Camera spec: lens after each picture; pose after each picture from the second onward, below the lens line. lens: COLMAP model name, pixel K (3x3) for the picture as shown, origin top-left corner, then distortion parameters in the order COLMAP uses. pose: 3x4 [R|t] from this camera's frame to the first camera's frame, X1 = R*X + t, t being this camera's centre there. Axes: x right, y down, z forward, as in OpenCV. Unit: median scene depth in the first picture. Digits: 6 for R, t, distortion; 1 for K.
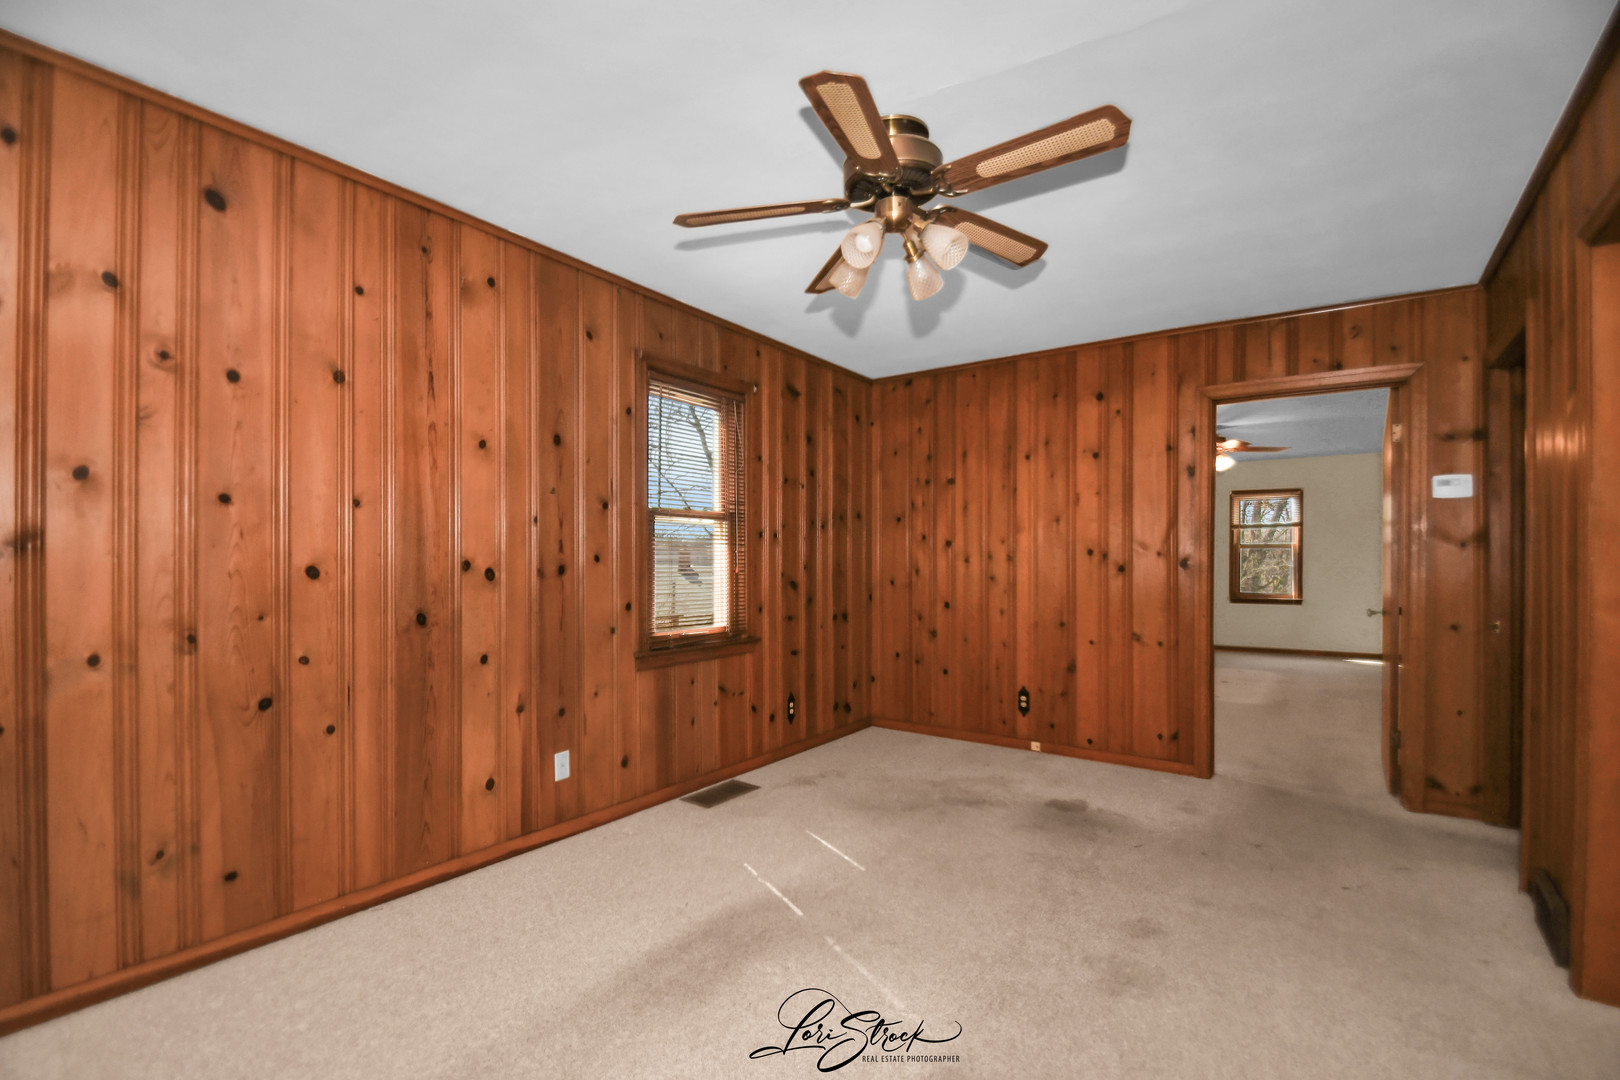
lens RADIAL K [[711.0, 0, 813.5], [0, 711.0, 552.6], [0, 0, 1]] dist [-0.004931, -0.004457]
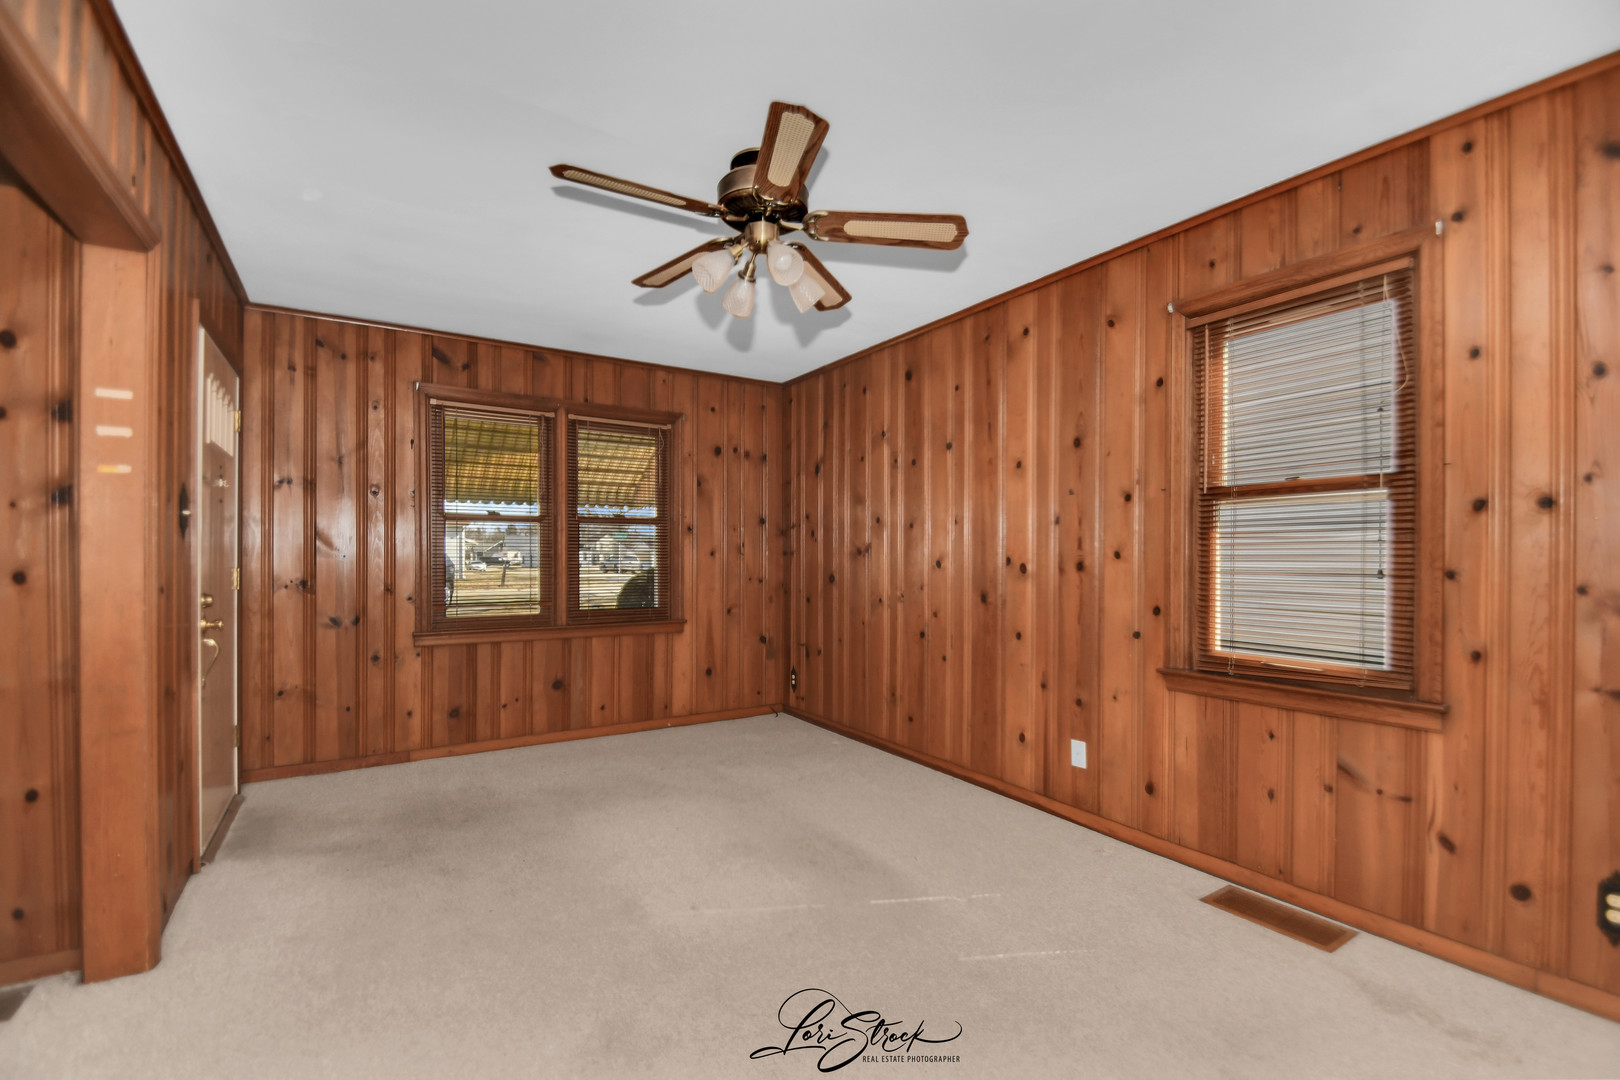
lens RADIAL K [[711.0, 0, 812.1], [0, 711.0, 554.2], [0, 0, 1]] dist [-0.004931, -0.004457]
pose [[-0.371044, -0.011340, -0.928546, 0.758622], [0.001015, 0.999920, -0.012618, 0.019721], [0.928615, -0.005624, -0.371003, 1.021334]]
